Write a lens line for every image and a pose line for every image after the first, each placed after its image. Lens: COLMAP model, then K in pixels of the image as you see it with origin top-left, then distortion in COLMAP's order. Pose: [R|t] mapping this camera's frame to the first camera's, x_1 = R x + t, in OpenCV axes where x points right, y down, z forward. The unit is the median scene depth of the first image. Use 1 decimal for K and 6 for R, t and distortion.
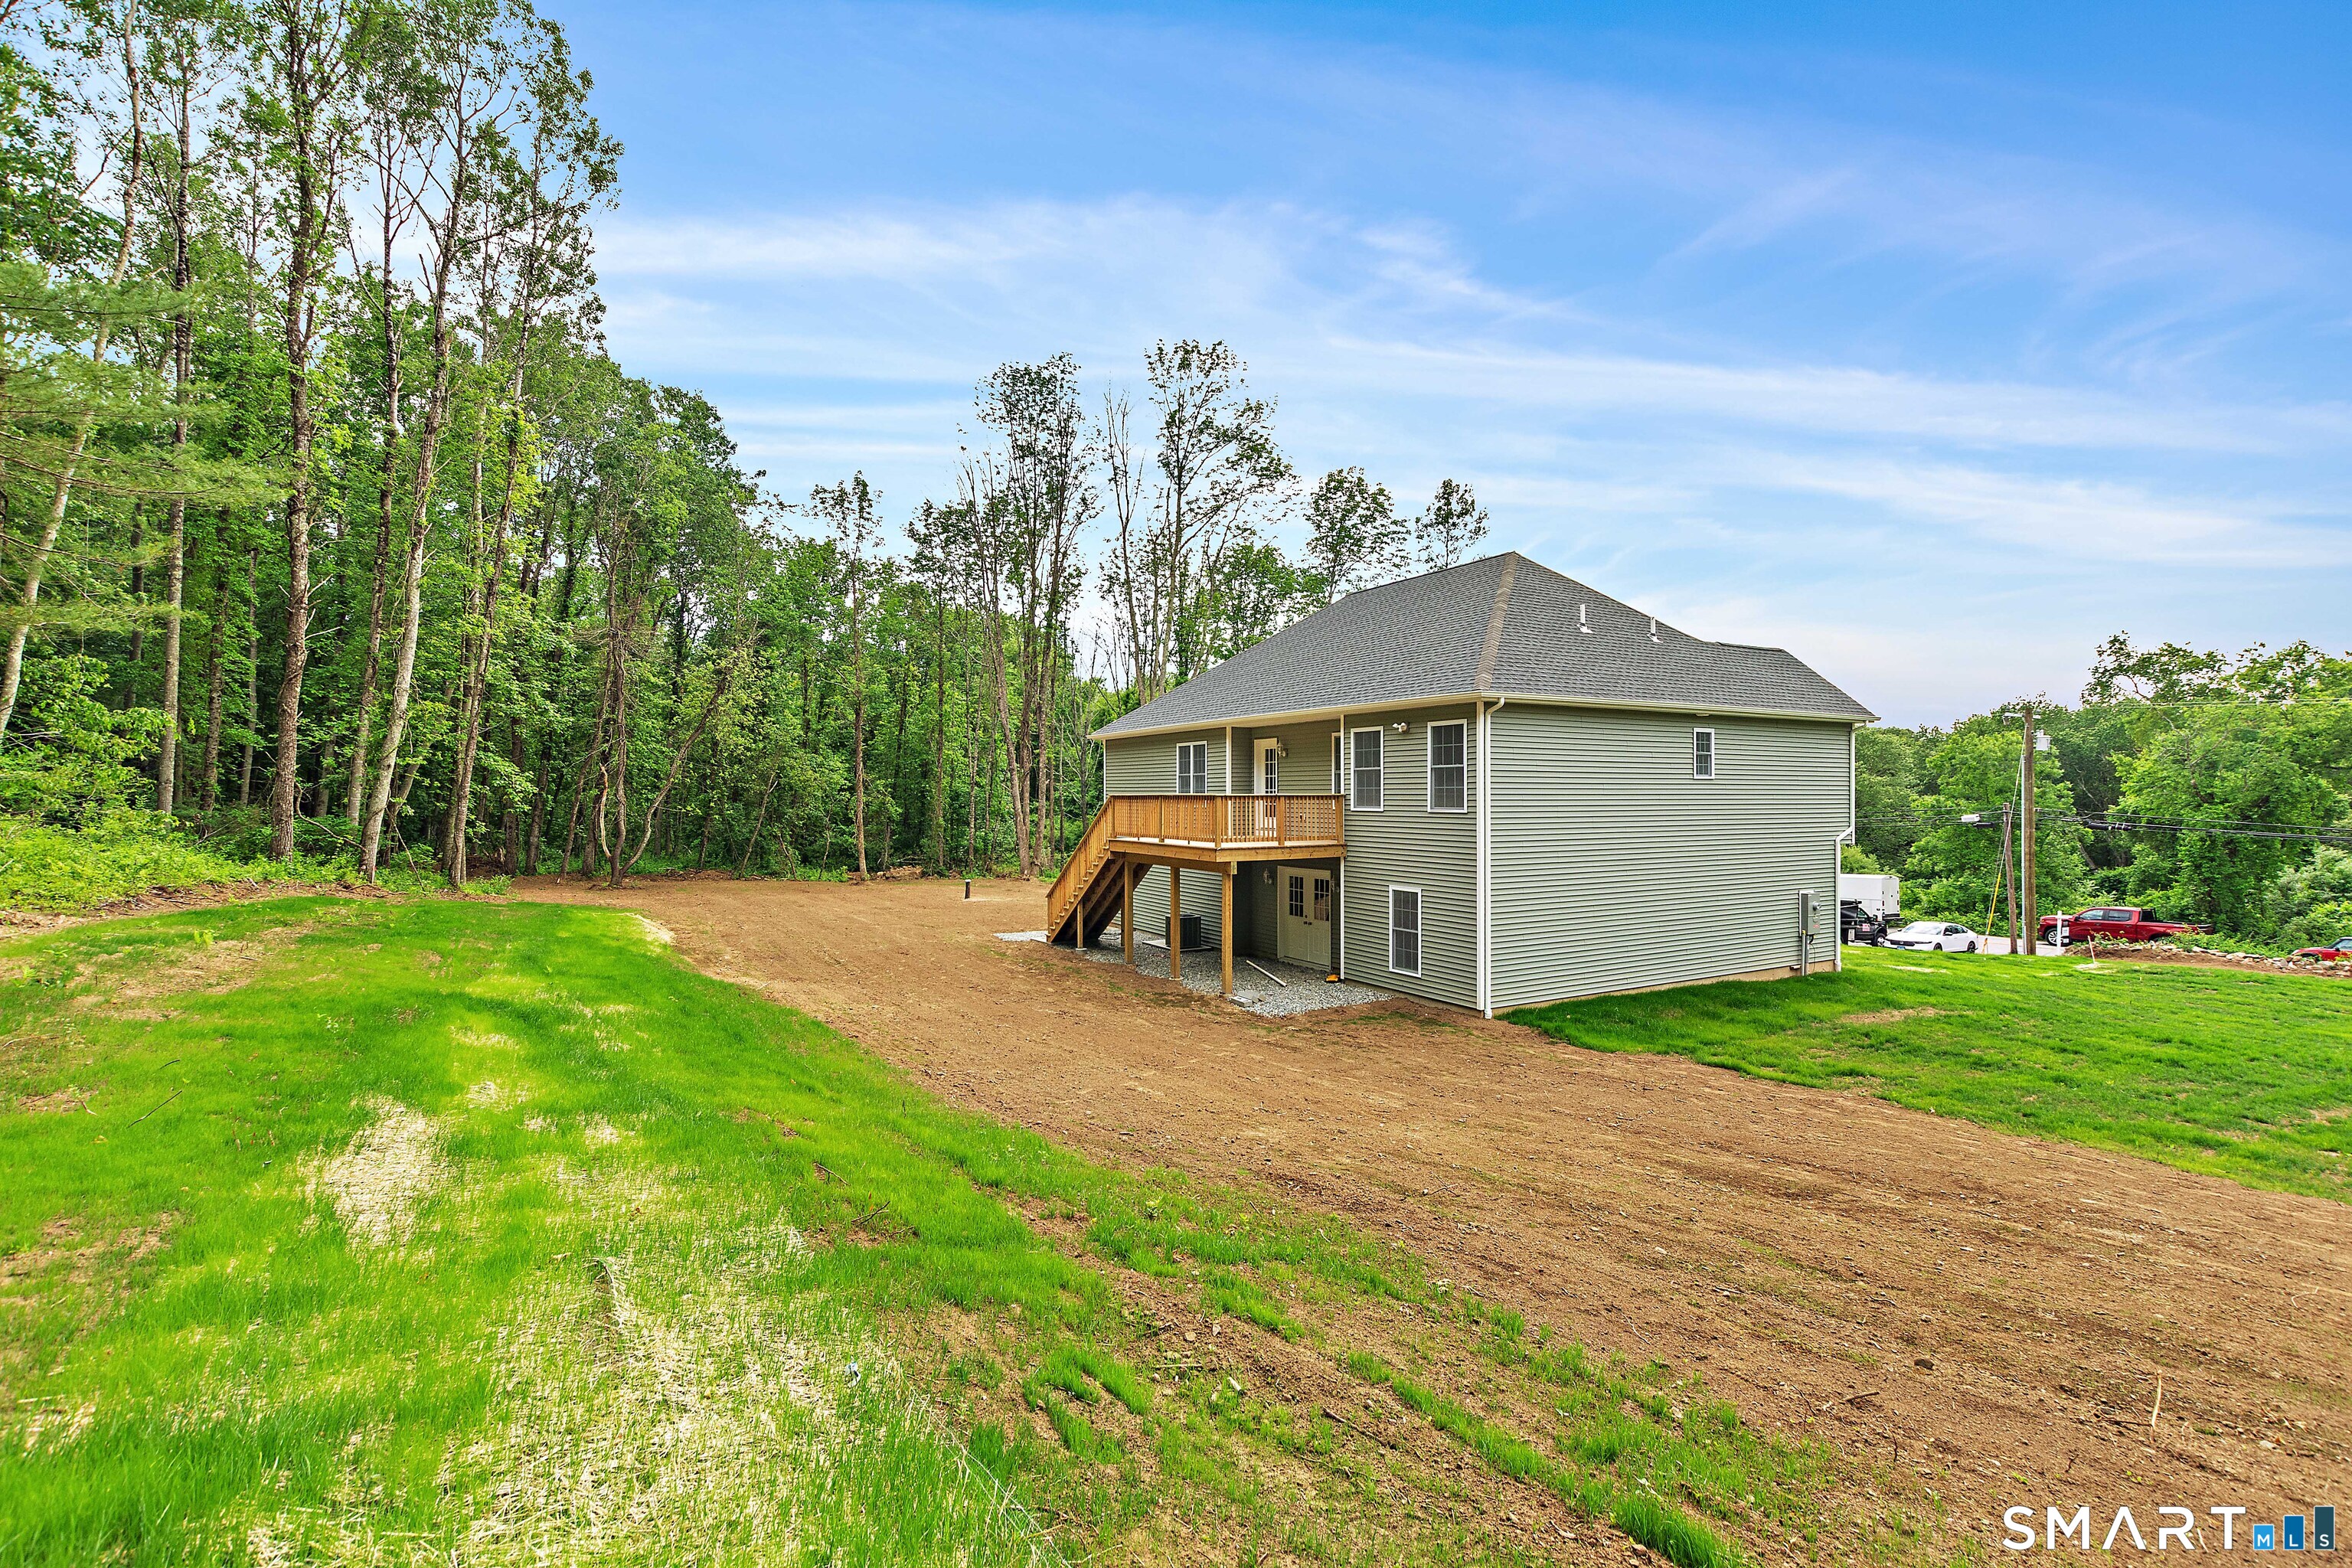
lens RADIAL K [[1064.3, 0, 1174.9], [0, 1064.3, 784.9], [0, 0, 1]] dist [-0.004988, -0.000220]
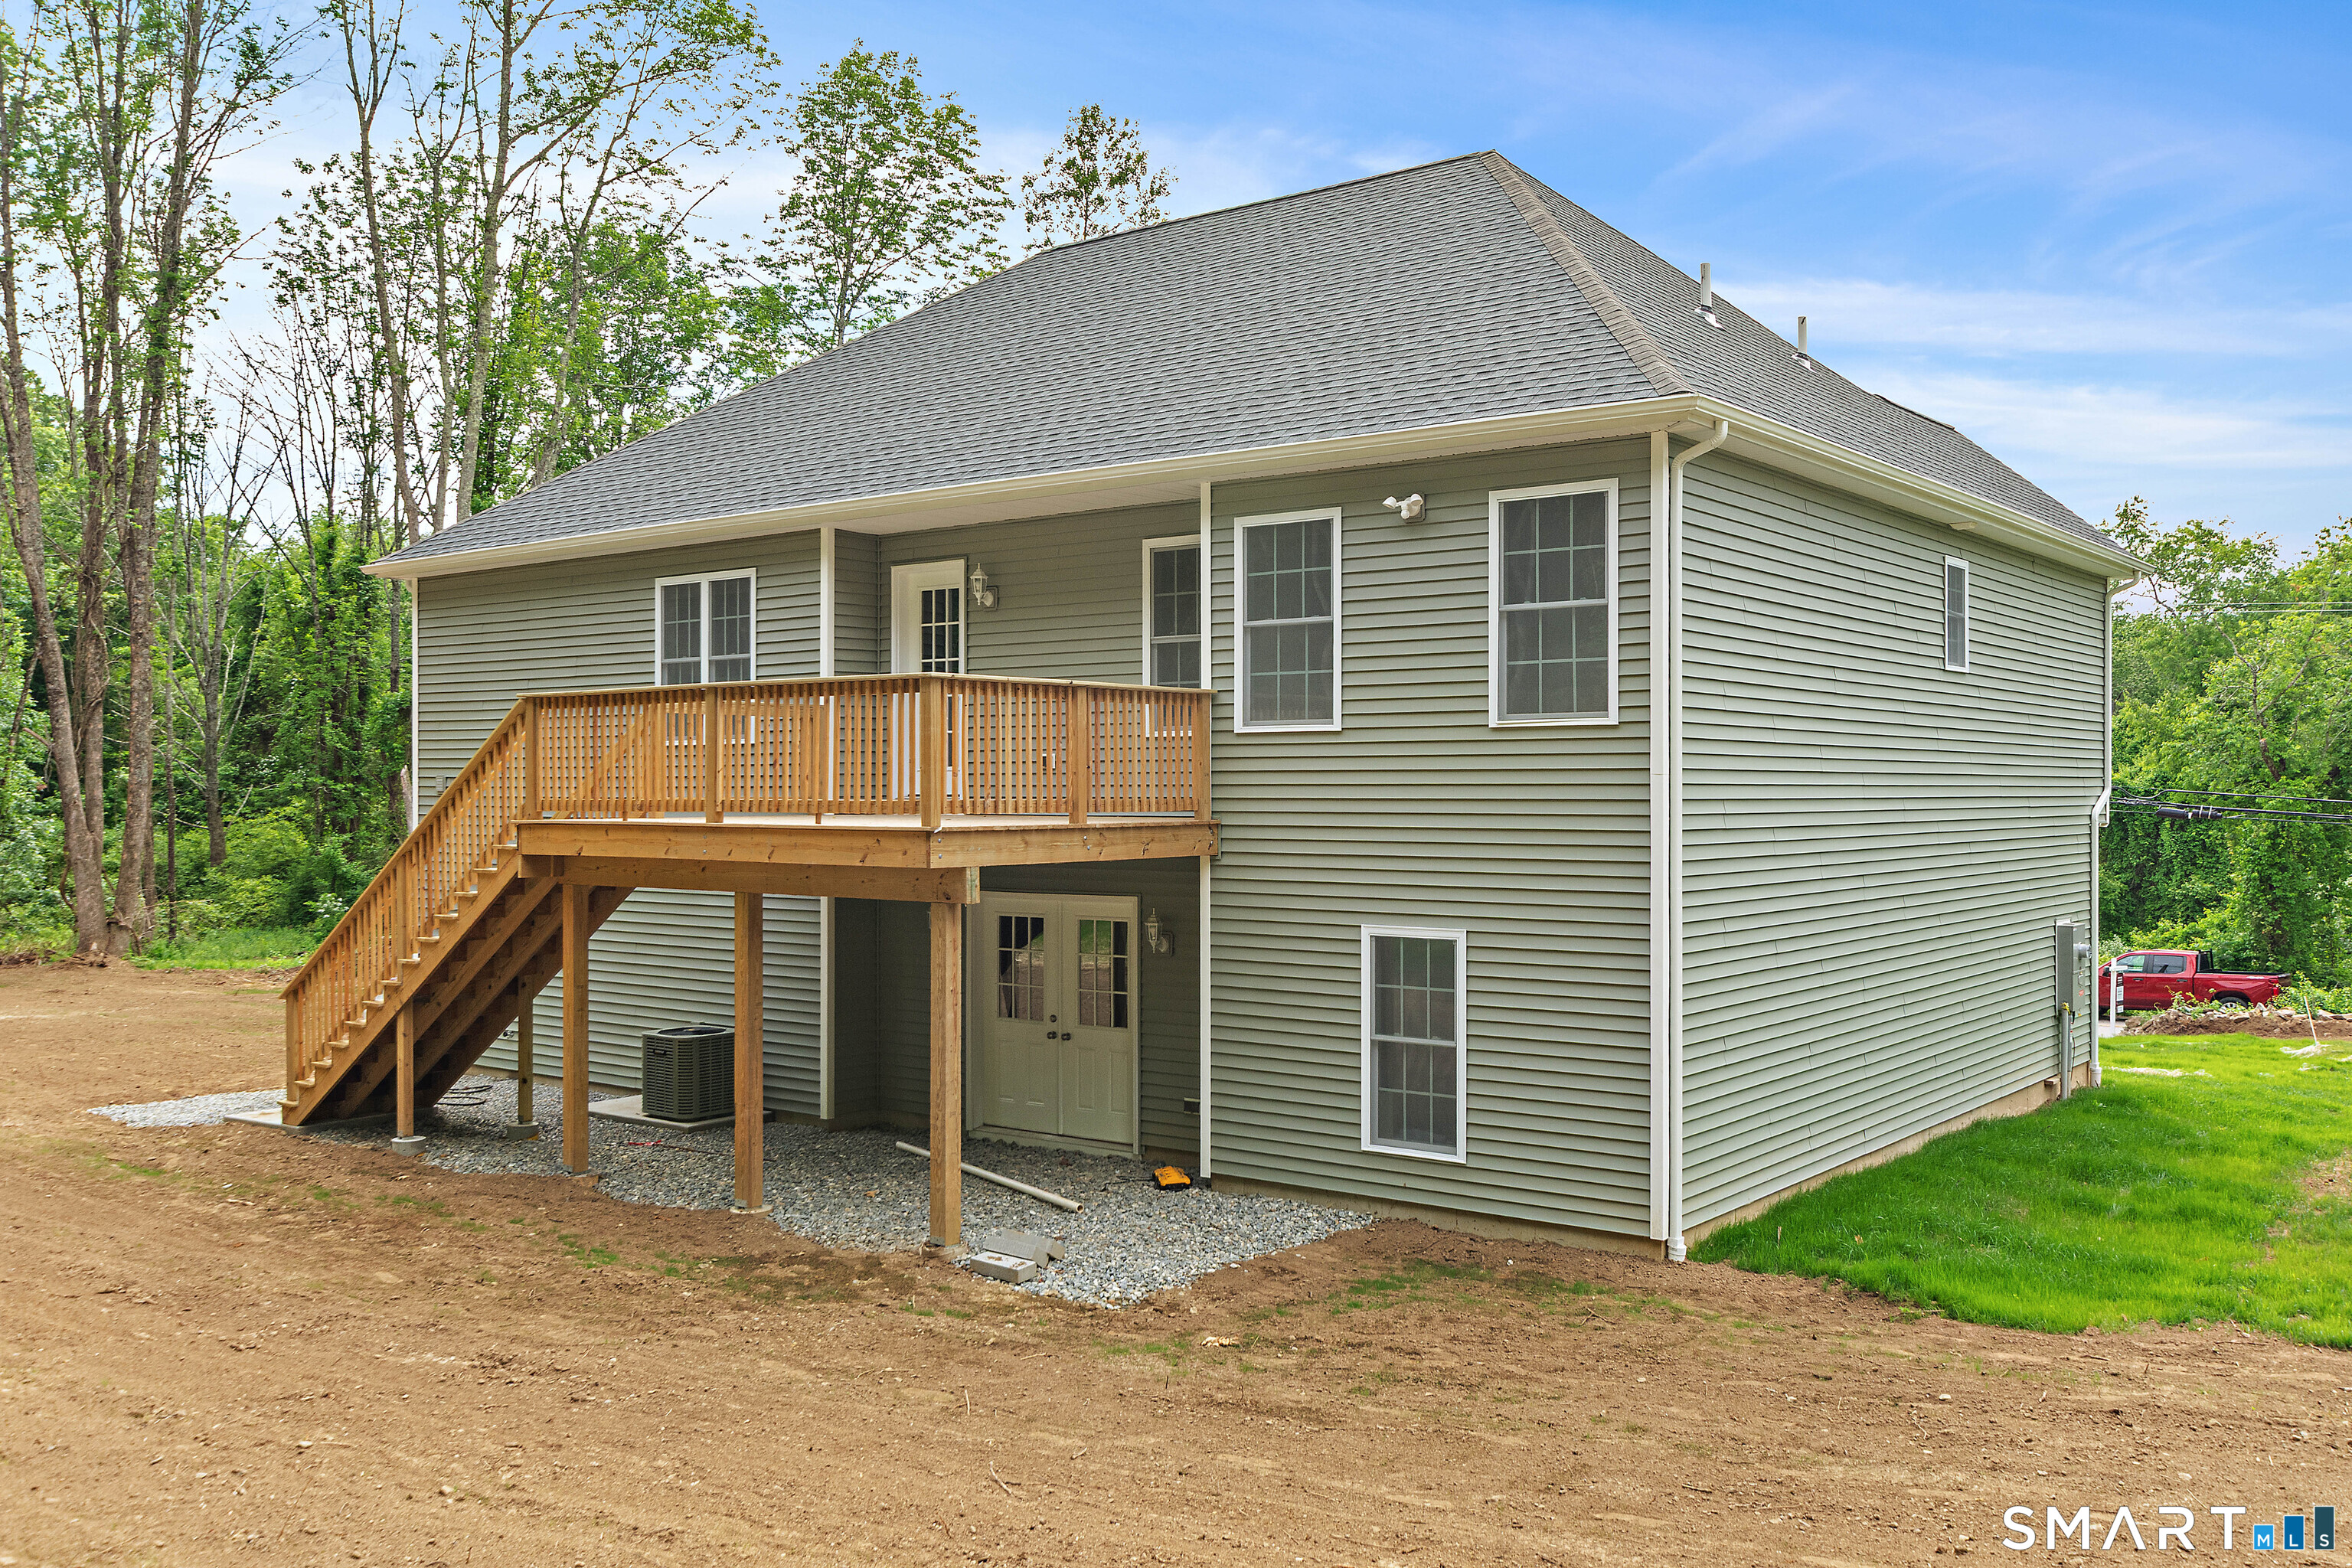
lens RADIAL K [[2026.3, 0, 1192.4], [0, 2026.3, 786.1], [0, 0, 1]] dist [-0.007497, -0.012338]
pose [[0.923551, 0.001293, 0.383474, -0.101696], [-0.003963, 0.999973, 0.006173, 0.031056], [-0.383456, -0.007221, 0.923531, 0.273559]]
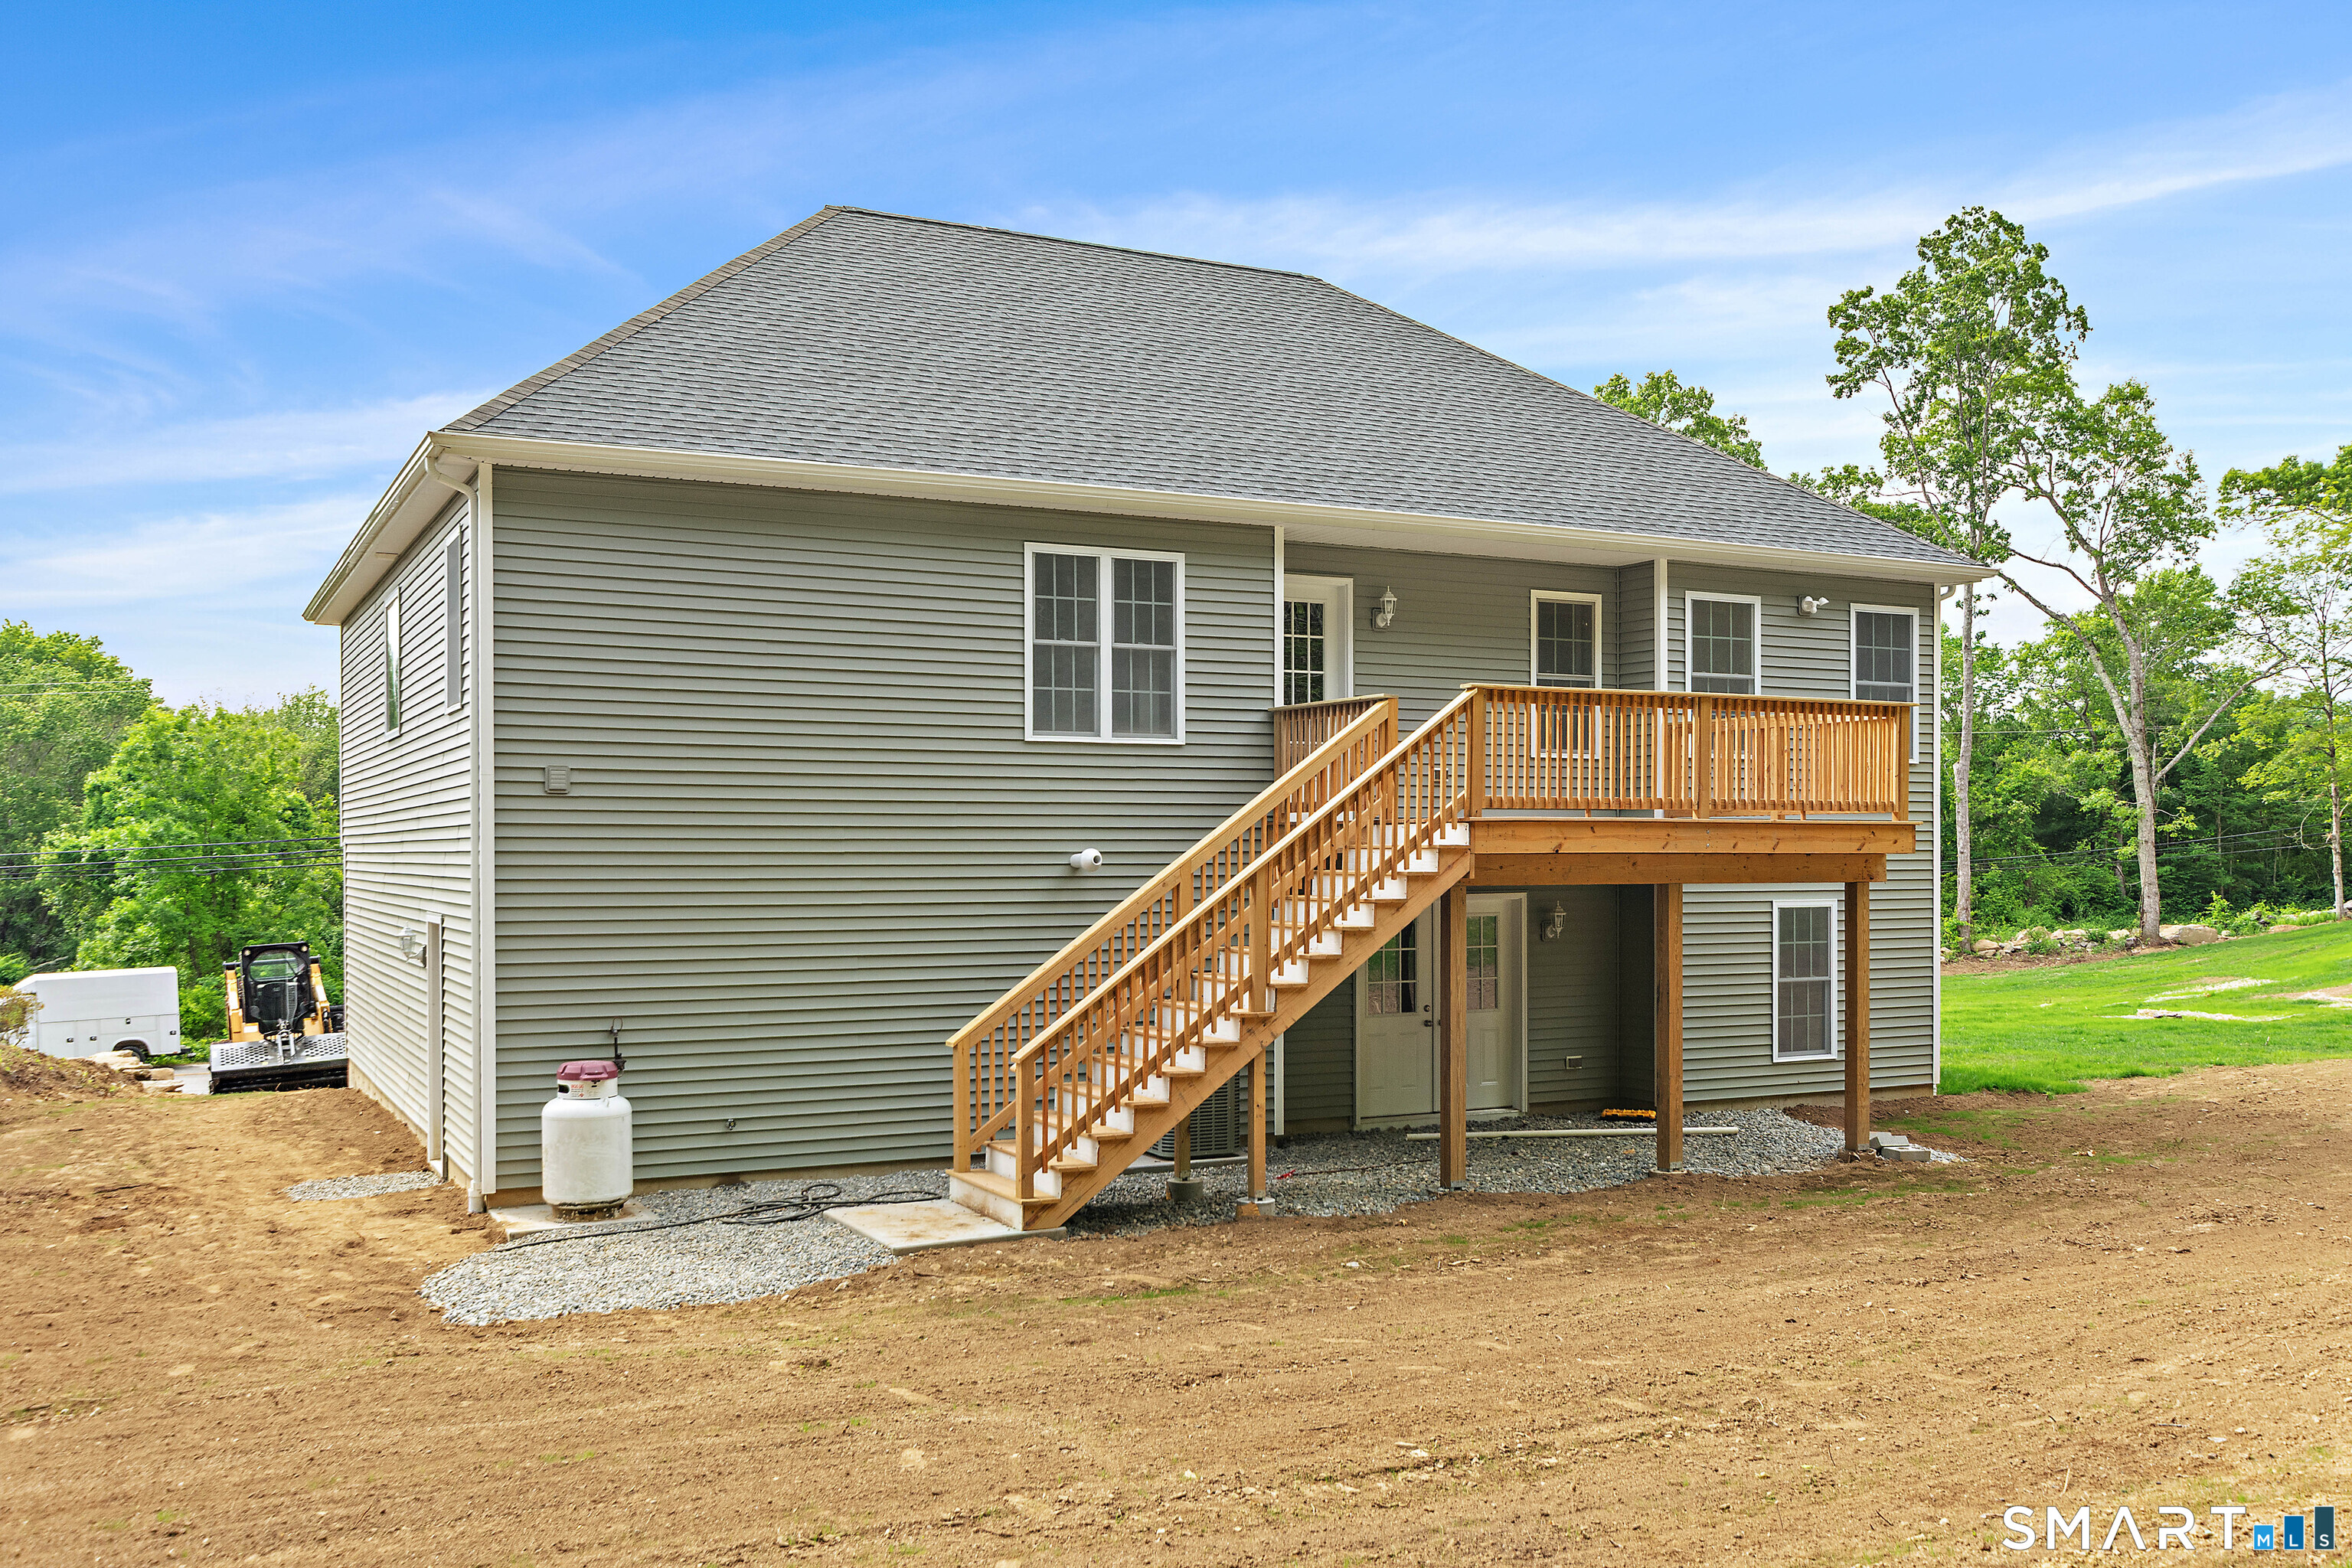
lens RADIAL K [[2026.3, 0, 1181.5], [0, 2026.3, 795.6], [0, 0, 1]] dist [-0.007497, -0.012338]
pose [[0.045892, 0.027289, 0.998574, -0.629169], [-0.009111, 0.999597, -0.026898, 0.055749], [-0.998905, -0.007864, 0.046122, 0.963651]]
